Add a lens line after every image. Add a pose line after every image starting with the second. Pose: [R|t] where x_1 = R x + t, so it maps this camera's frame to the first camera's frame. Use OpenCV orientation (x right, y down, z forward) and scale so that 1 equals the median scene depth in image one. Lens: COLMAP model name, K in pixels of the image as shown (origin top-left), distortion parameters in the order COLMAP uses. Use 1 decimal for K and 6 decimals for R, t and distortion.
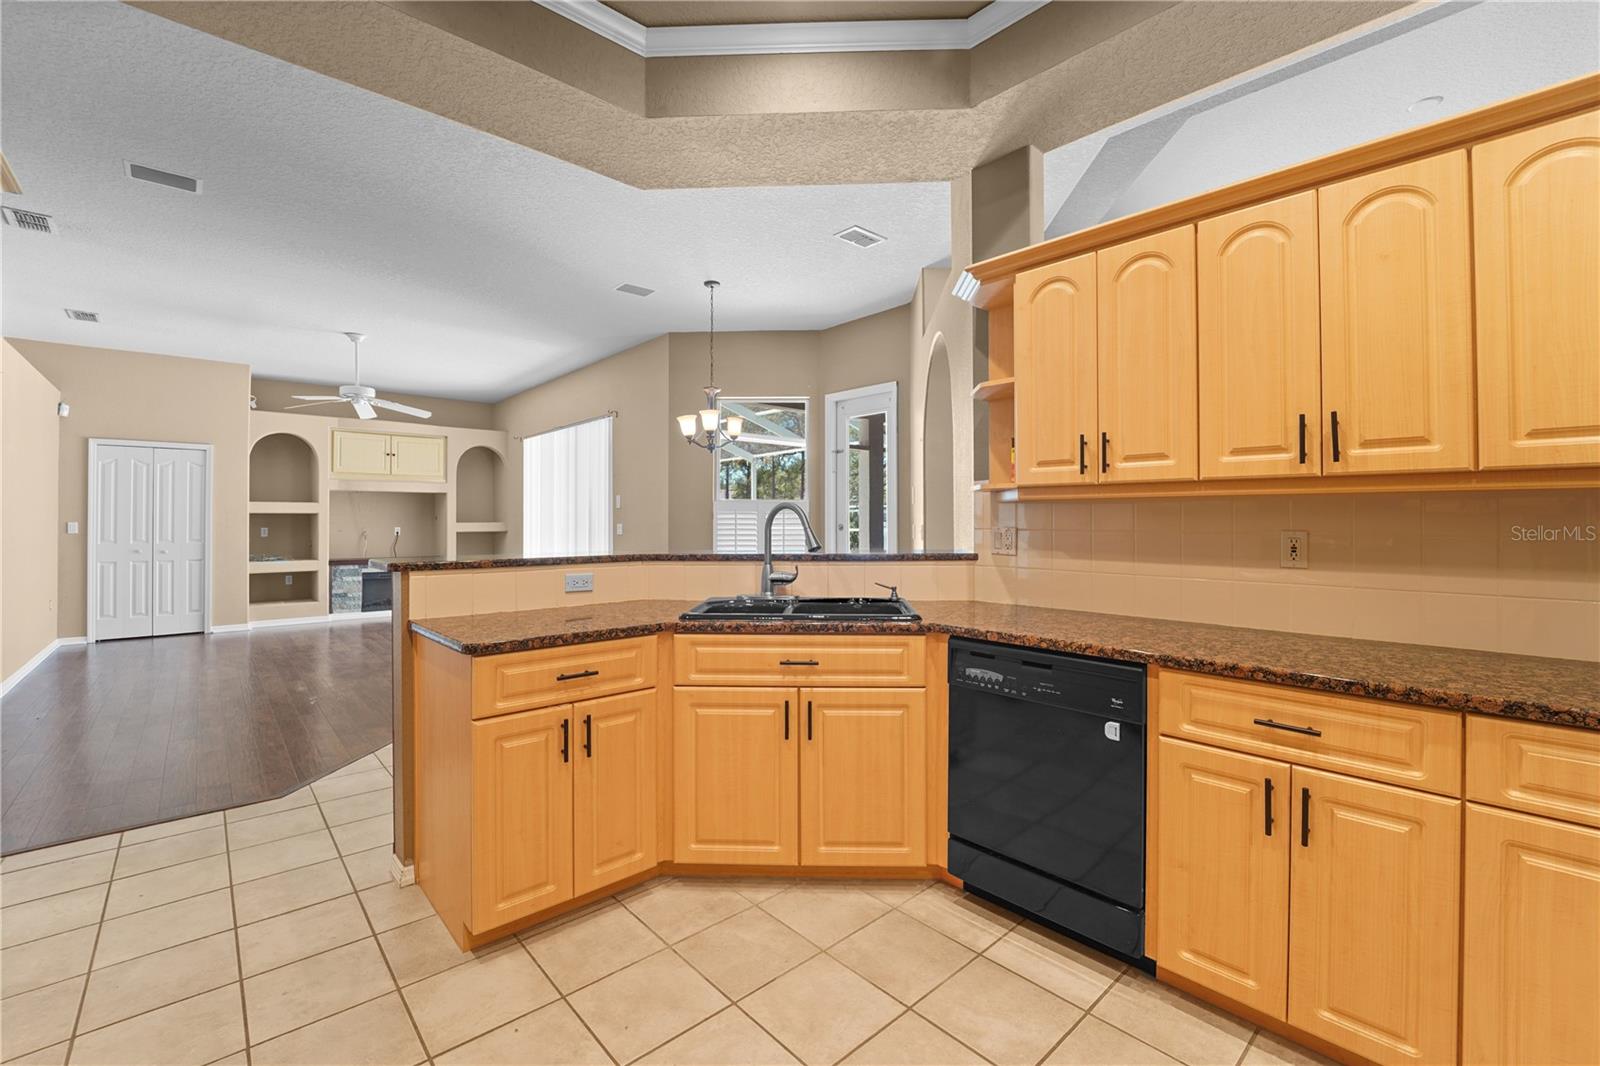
lens RADIAL K [[655.8, 0, 803.4], [0, 655.8, 520.5], [0, 0, 1]] dist [-0.012441, -0.000219]
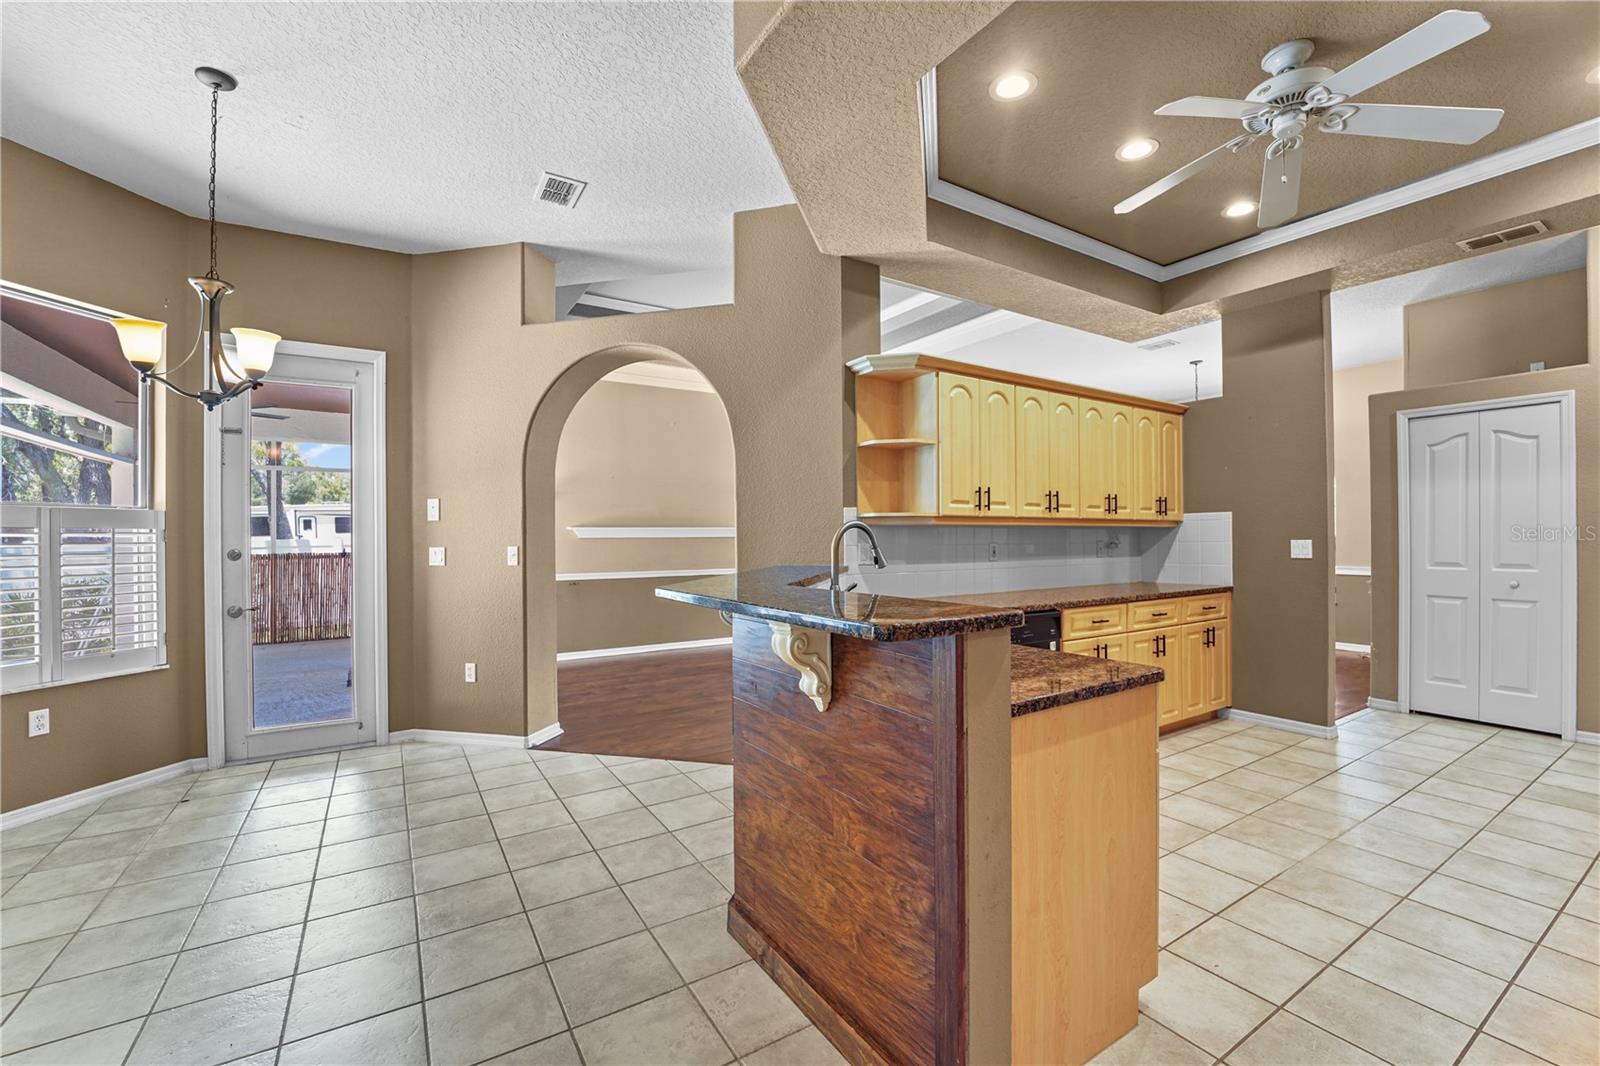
lens RADIAL K [[655.8, 0, 795.0], [0, 655.8, 539.2], [0, 0, 1]] dist [-0.012441, -0.000219]
pose [[0.206285, 0.003719, 0.978485, -1.573371], [0.008971, 0.999944, -0.005692, 0.010169], [-0.978451, 0.009952, 0.206240, 1.344142]]
